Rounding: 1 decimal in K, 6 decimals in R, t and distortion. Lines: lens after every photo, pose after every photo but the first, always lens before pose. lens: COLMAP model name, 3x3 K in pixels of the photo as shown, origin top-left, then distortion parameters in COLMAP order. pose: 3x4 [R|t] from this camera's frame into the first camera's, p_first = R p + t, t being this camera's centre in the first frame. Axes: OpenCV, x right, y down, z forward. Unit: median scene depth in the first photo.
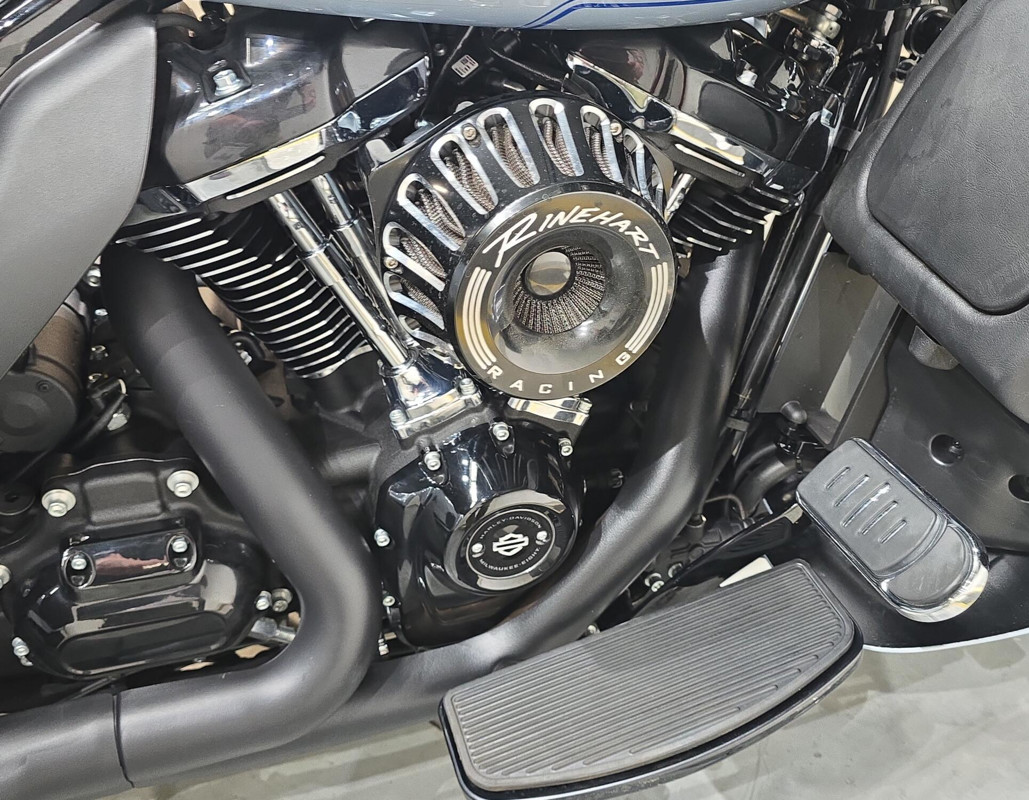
lens RADIAL K [[899.8, 0, 505.7], [0, 899.8, 404.8], [0, 0, 1]] dist [0.028410, -0.005319]
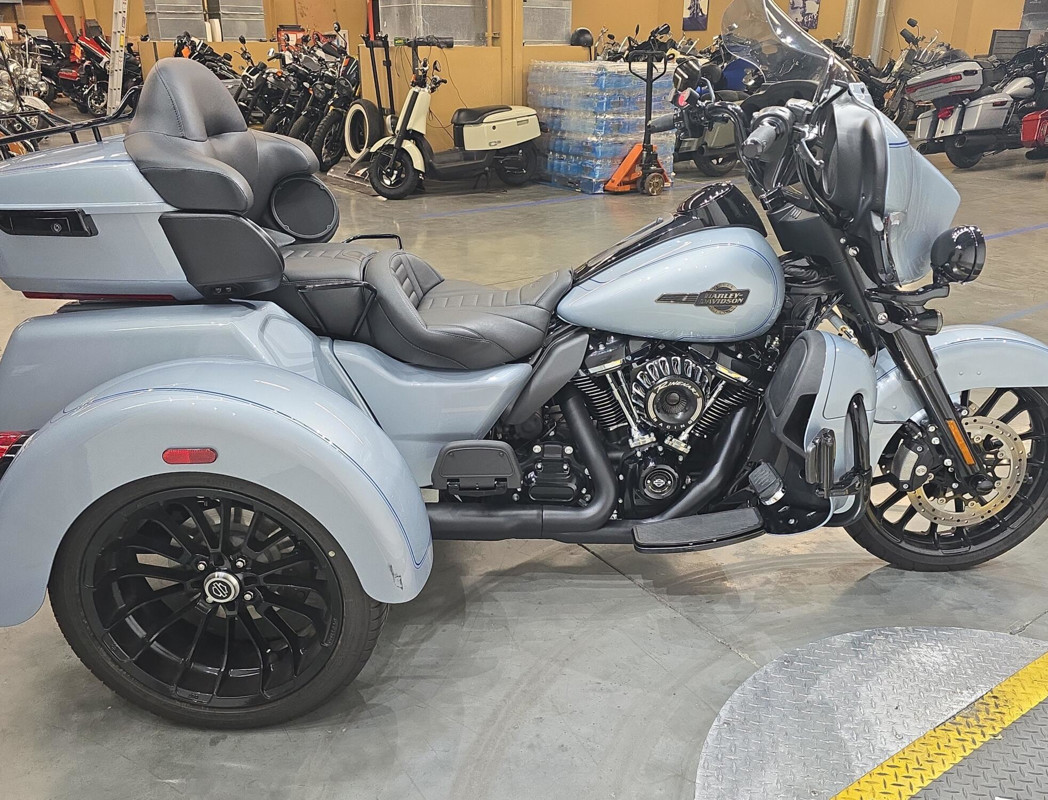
lens RADIAL K [[916.4, 0, 523.1], [0, 916.4, 400.8], [0, 0, 1]] dist [0.028410, -0.005319]
pose [[0.955116, 0.097611, -0.279686, 0.493760], [-0.166349, 0.957962, -0.233744, 0.824381], [0.245113, 0.269778, 0.931203, -2.623481]]
